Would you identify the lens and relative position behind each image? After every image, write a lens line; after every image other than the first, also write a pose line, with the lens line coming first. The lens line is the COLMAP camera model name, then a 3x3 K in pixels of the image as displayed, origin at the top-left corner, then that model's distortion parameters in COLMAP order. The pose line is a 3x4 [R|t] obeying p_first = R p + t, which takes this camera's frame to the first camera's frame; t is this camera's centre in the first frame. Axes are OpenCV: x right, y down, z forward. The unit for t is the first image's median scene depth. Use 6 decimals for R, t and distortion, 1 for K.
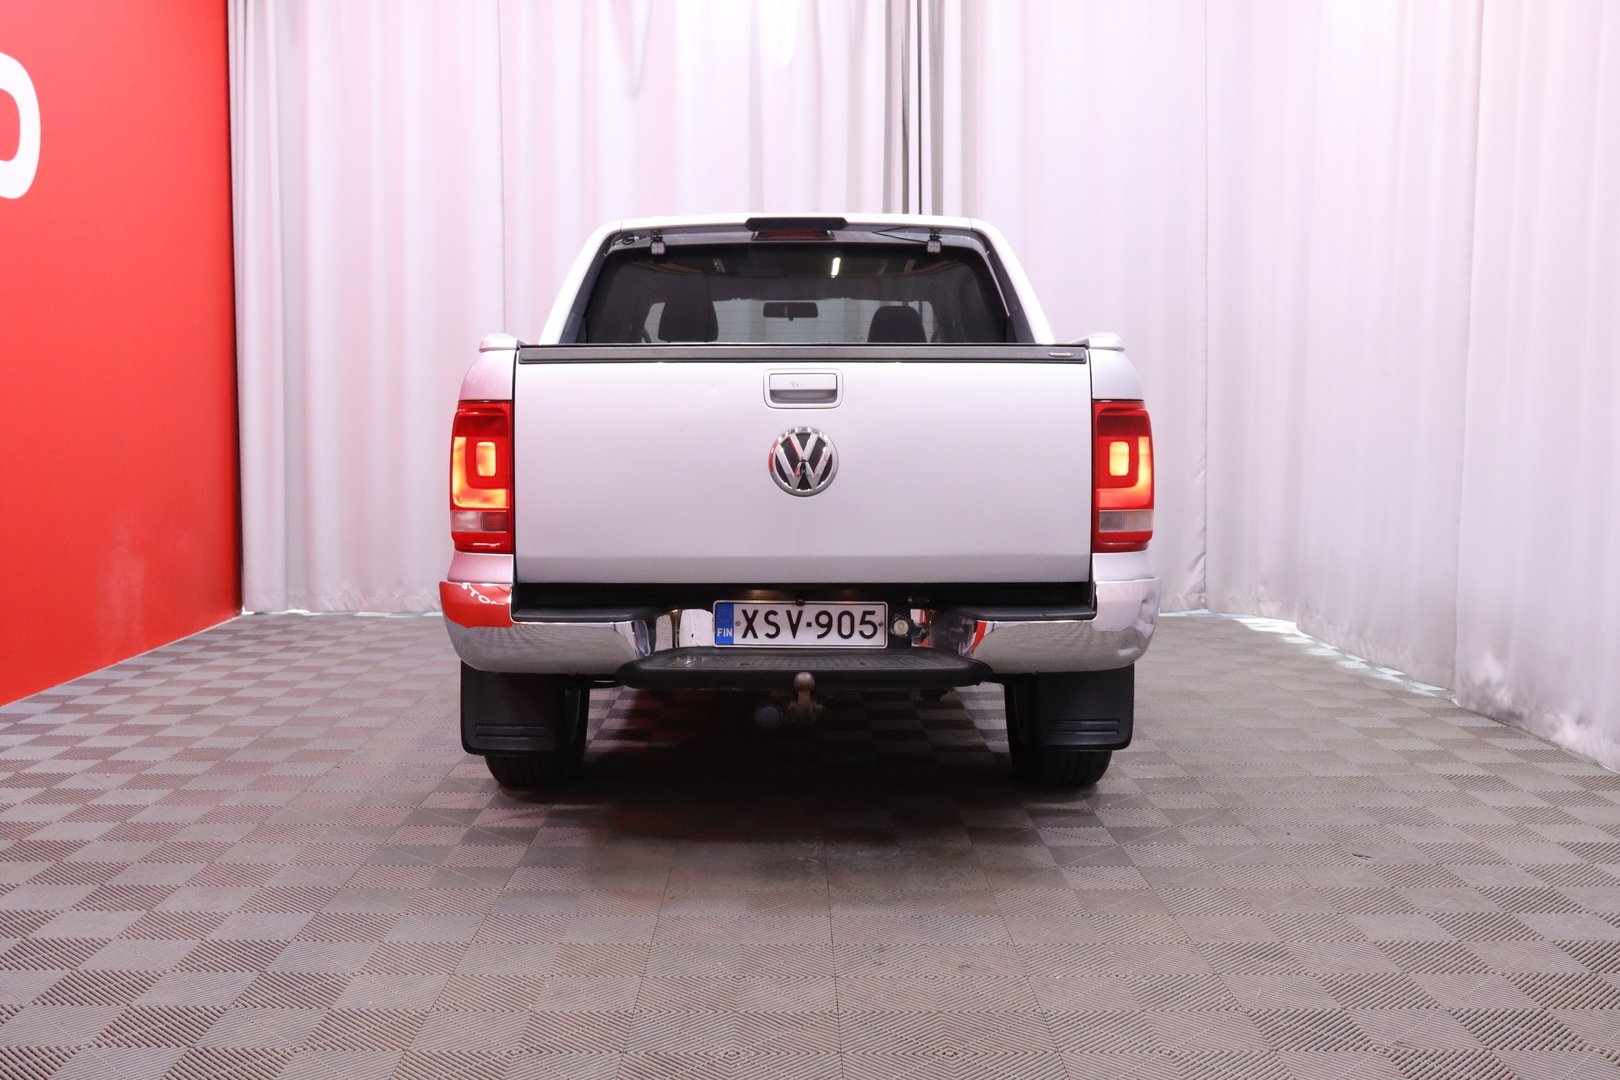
lens RADIAL K [[1699.9, 0, 810.0], [0, 1699.9, 540.0], [0, 0, 1]] dist [-0.090516, 0.015838]
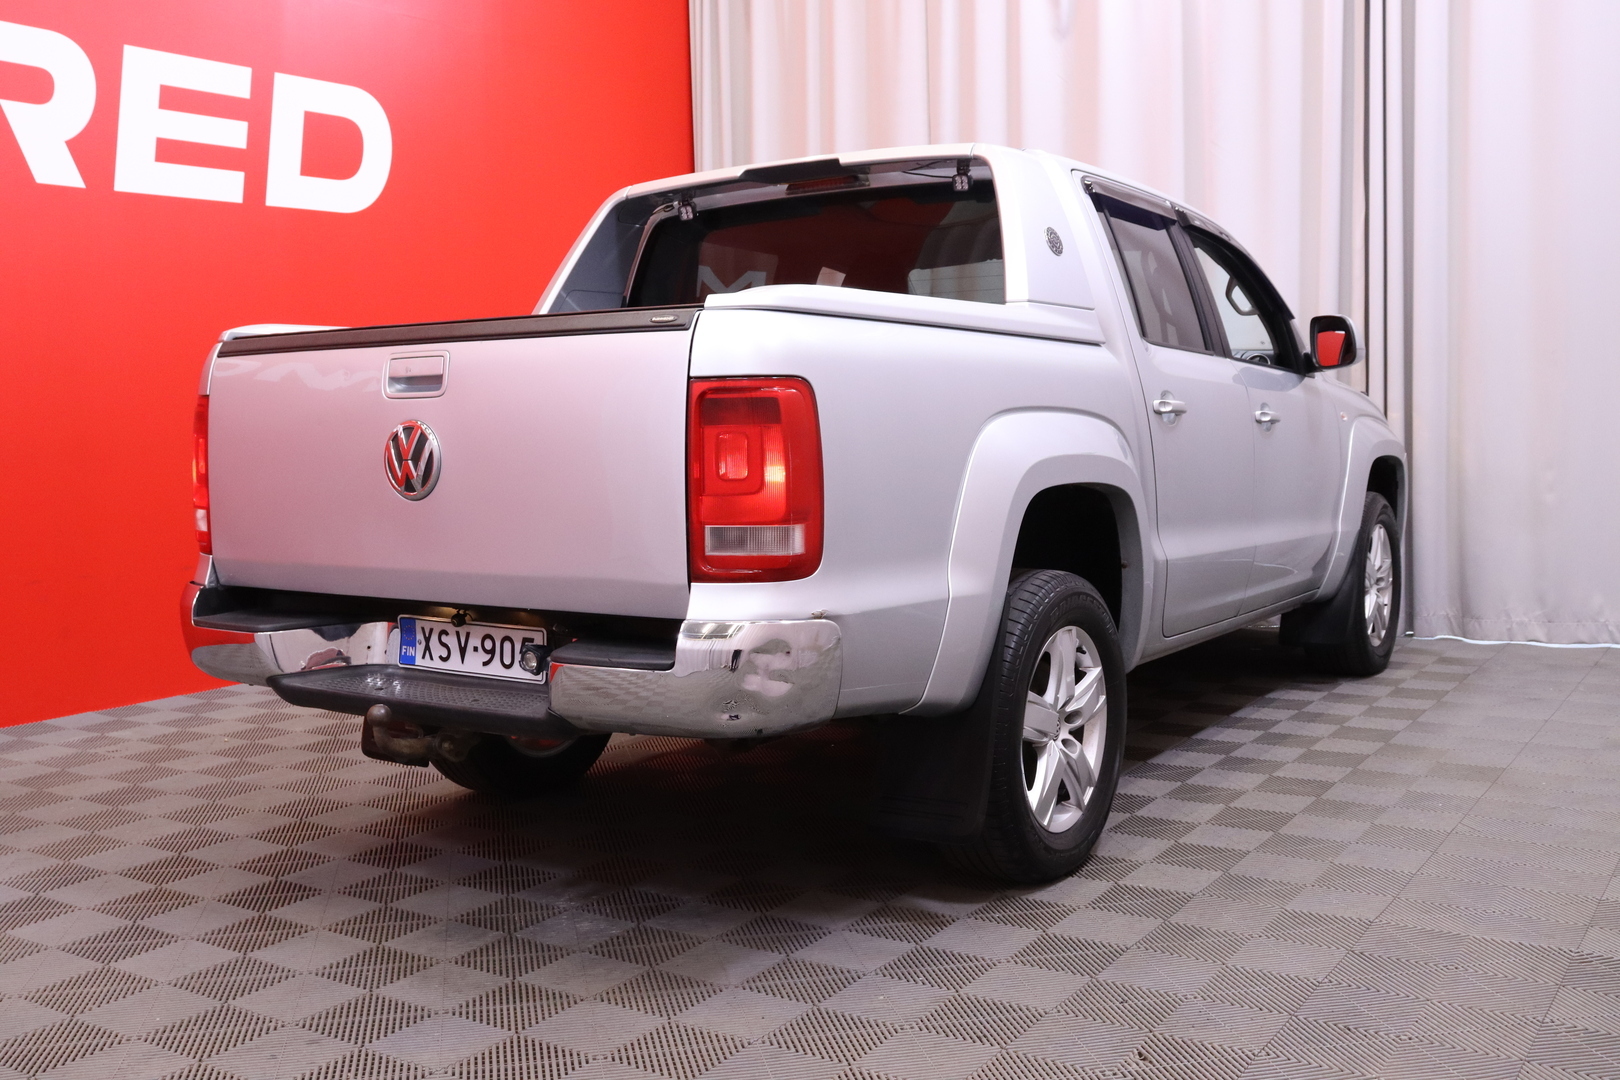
lens RADIAL K [[1761.1, 0, 658.6], [0, 1761.1, 543.4], [0, 0, 1]] dist [-0.017580, 0.011920]
pose [[0.779922, 0.034305, -0.624936, 0.623168], [-0.030736, 0.999391, 0.016502, -0.020793], [0.625122, 0.006338, 0.780502, 0.365837]]
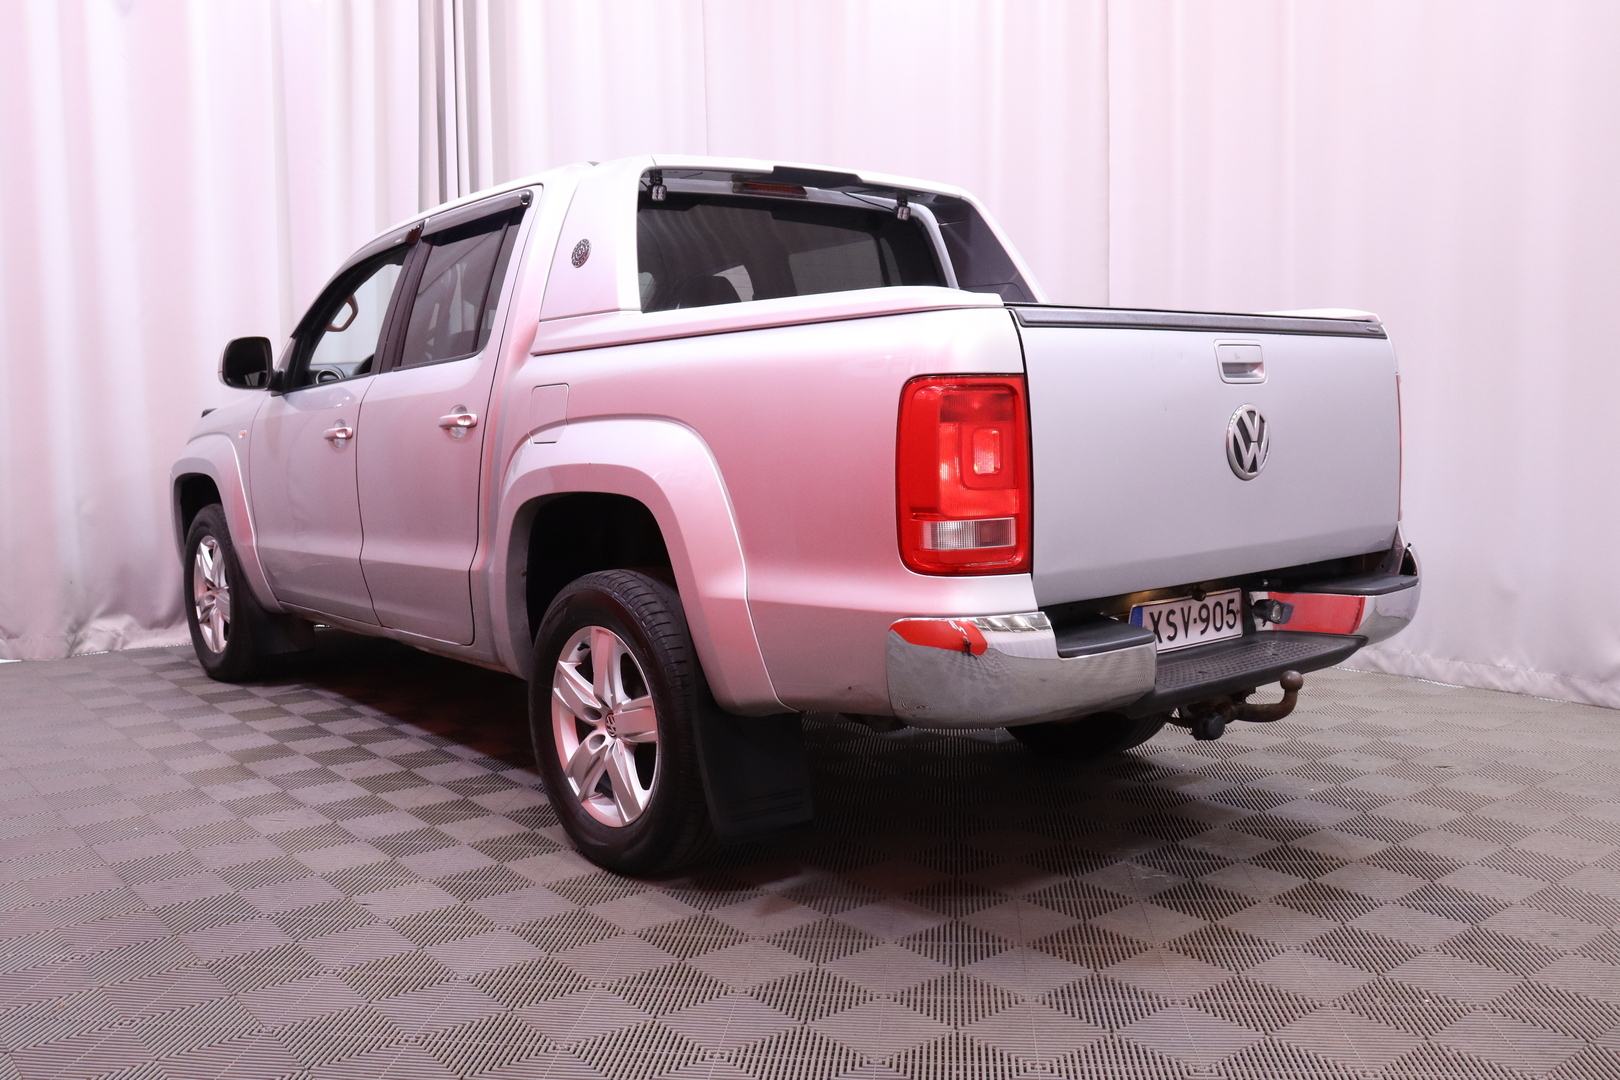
lens RADIAL K [[1491.2, 0, 810.0], [0, 1491.2, 540.0], [0, 0, 1]] dist [-0.009925, 0.000779]
pose [[0.757074, -0.076741, 0.648807, -0.671817], [0.063292, 0.997021, 0.044075, -0.041701], [-0.650256, 0.007696, 0.759676, 0.527244]]
